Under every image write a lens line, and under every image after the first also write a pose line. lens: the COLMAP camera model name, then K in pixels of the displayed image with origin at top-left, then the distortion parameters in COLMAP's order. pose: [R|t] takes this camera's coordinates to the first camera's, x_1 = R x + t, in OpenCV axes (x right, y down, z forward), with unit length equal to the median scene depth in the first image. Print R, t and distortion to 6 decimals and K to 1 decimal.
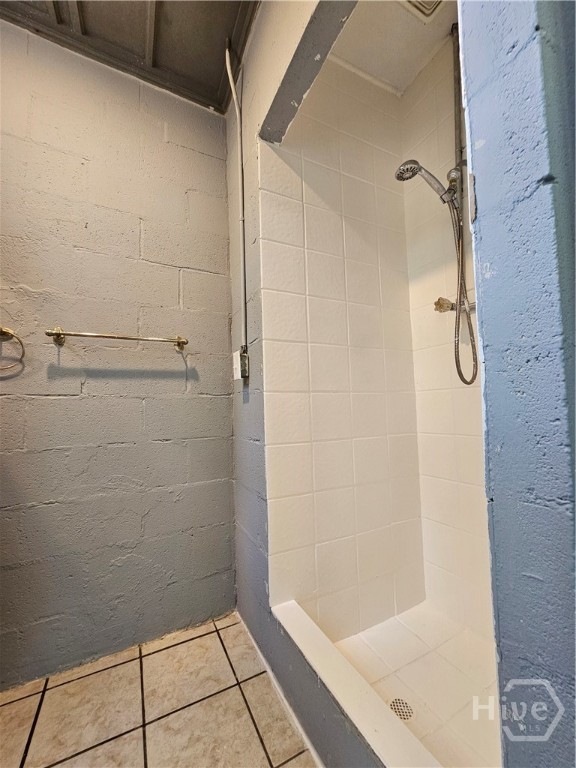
lens RADIAL K [[316.9, 0, 292.1], [0, 316.9, 384.7], [0, 0, 1]] dist [-0.002649, 0.001703]
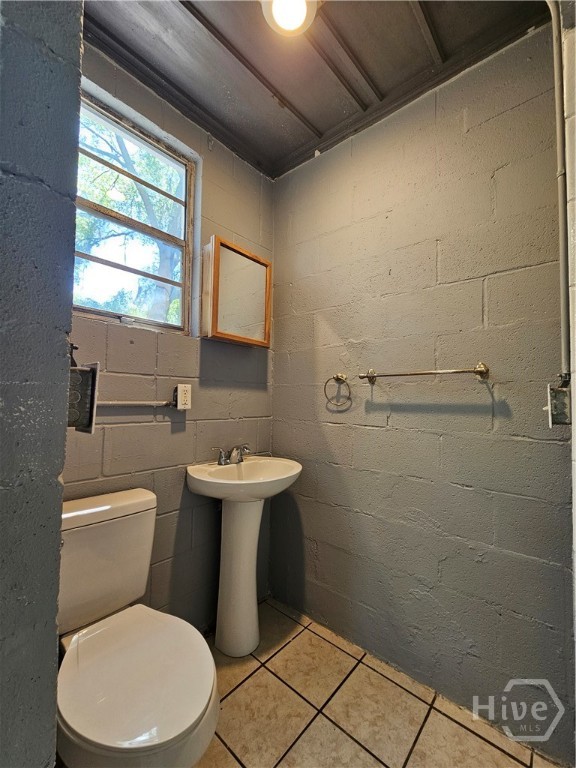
lens RADIAL K [[316.9, 0, 290.8], [0, 316.9, 386.6], [0, 0, 1]] dist [-0.002649, 0.001703]
pose [[0.365017, -0.005477, -0.930985, 0.257352], [0.038584, 0.999213, 0.009249, -0.133536], [0.930201, -0.039297, 0.364941, 0.270516]]
